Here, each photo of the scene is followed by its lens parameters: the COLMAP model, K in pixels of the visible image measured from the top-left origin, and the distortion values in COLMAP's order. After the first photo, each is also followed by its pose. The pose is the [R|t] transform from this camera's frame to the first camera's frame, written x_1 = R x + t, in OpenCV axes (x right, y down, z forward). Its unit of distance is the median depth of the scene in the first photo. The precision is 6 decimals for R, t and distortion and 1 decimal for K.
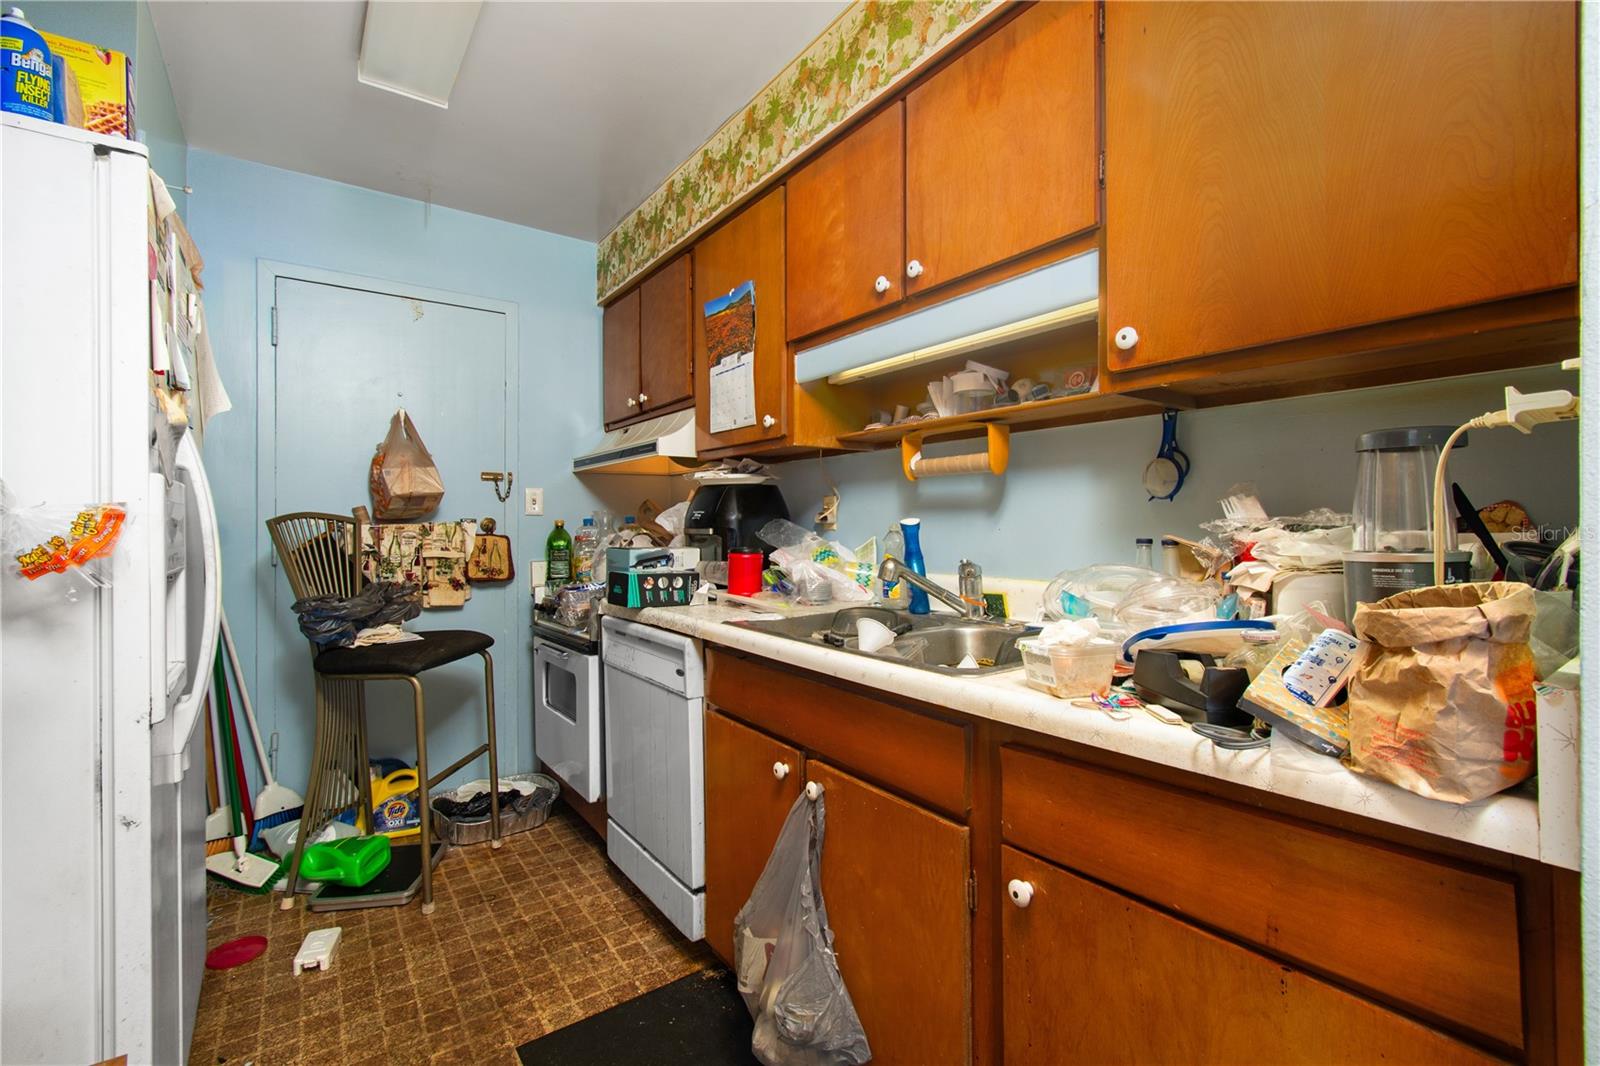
lens RADIAL K [[717.1, 0, 800.0], [0, 717.1, 533.0], [0, 0, 1]] dist [-0.000315, -0.000276]
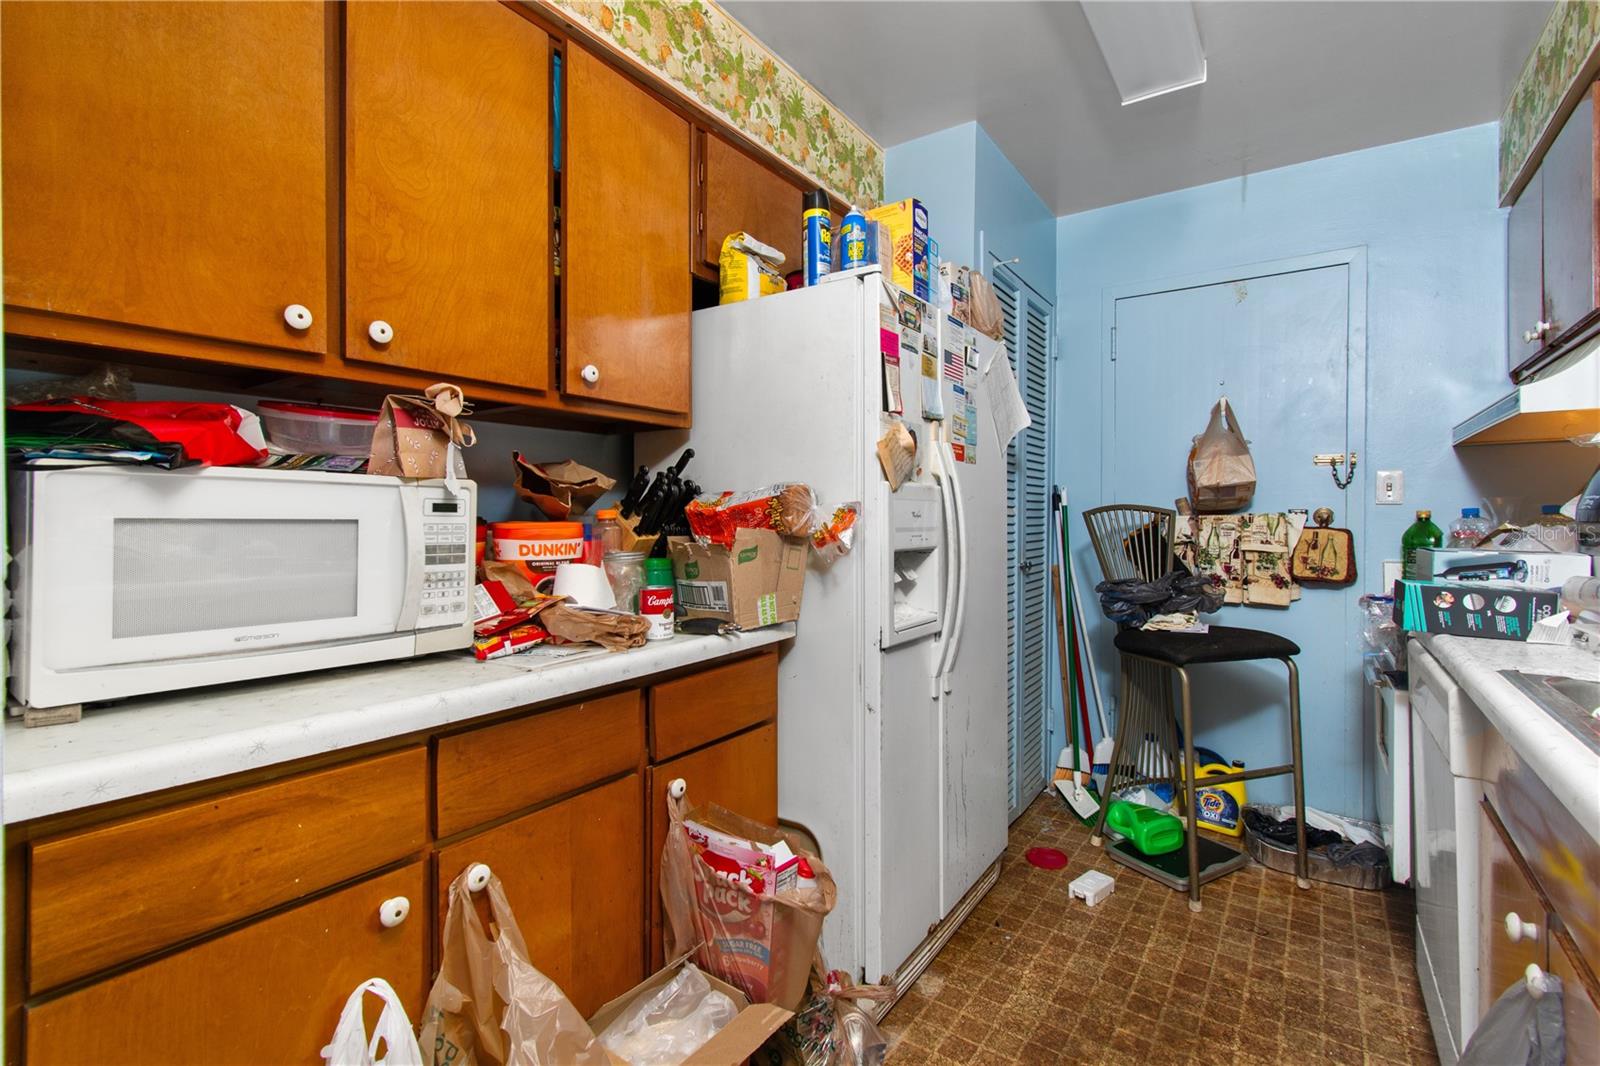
lens RADIAL K [[721.4, 0, 806.0], [0, 721.4, 528.9], [0, 0, 1]] dist [0.001194, -0.000159]
pose [[0.345935, 0.019672, -0.938052, 0.186764], [-0.012705, 0.999787, 0.016281, -0.002746], [0.938172, 0.006286, 0.346112, 0.132385]]
